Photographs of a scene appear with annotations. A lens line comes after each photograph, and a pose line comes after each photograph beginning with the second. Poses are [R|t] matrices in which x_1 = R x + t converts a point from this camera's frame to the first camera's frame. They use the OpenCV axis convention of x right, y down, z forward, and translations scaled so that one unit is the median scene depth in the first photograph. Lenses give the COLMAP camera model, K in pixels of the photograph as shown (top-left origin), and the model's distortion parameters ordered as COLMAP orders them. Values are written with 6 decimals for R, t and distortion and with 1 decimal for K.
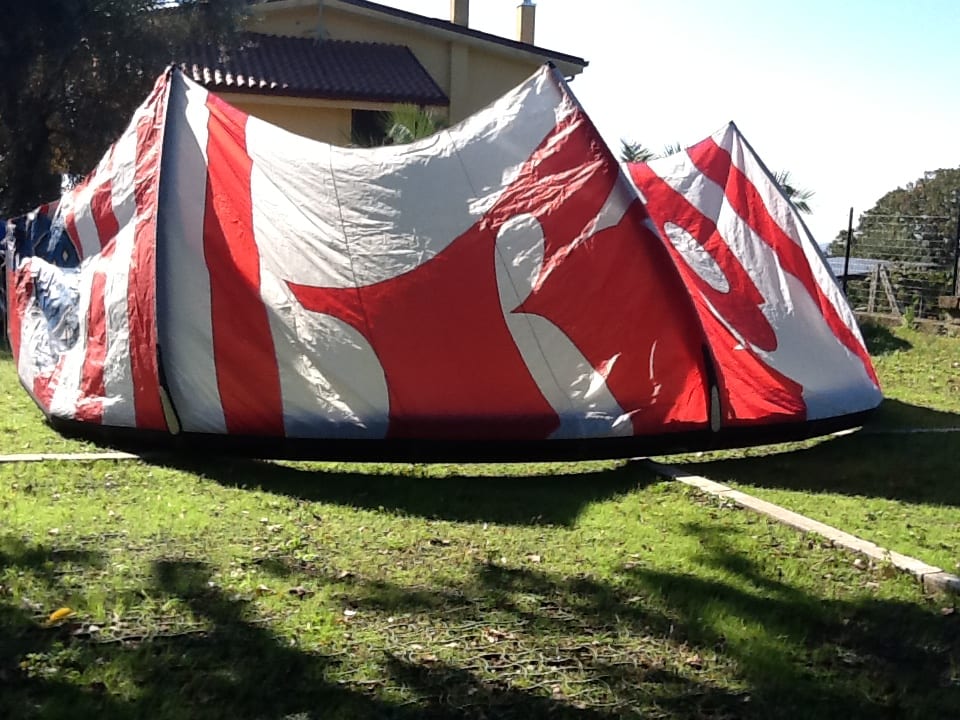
lens RADIAL K [[1279.6, 0, 481.2], [0, 1279.6, 368.0], [0, 0, 1]] dist [-0.010915, 0.000000]
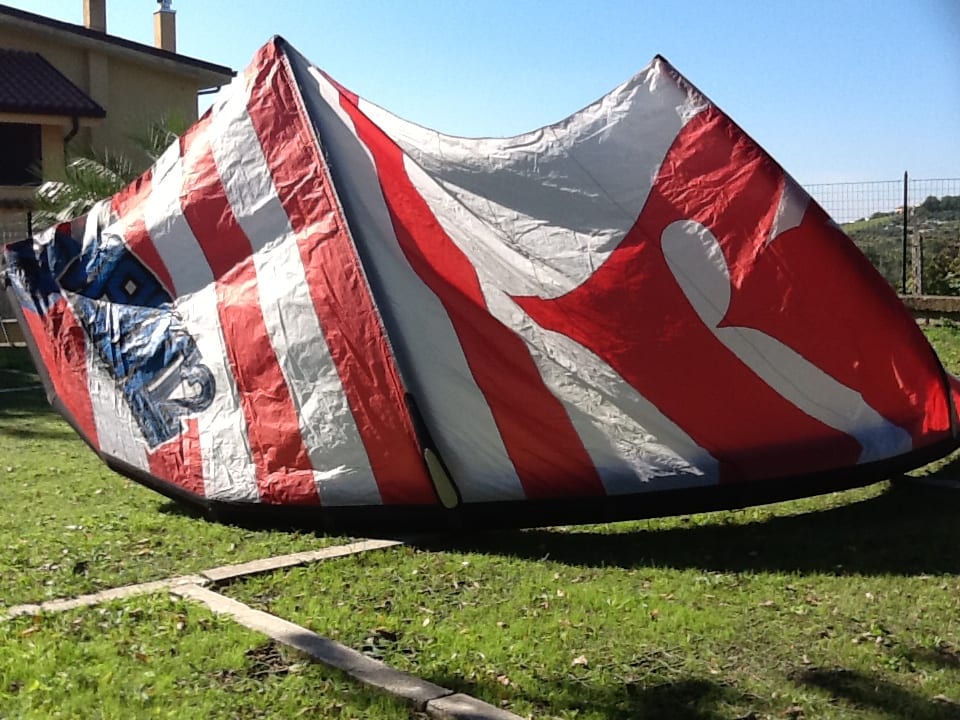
lens RADIAL K [[1279.6, 0, 479.7], [0, 1279.6, 352.1], [0, 0, 1]] dist [-0.010915, 0.000000]
pose [[0.905434, -0.060655, 0.420132, -0.492516], [0.074642, 0.997067, -0.016913, -0.024734], [-0.417874, 0.046673, 0.907305, 0.262823]]
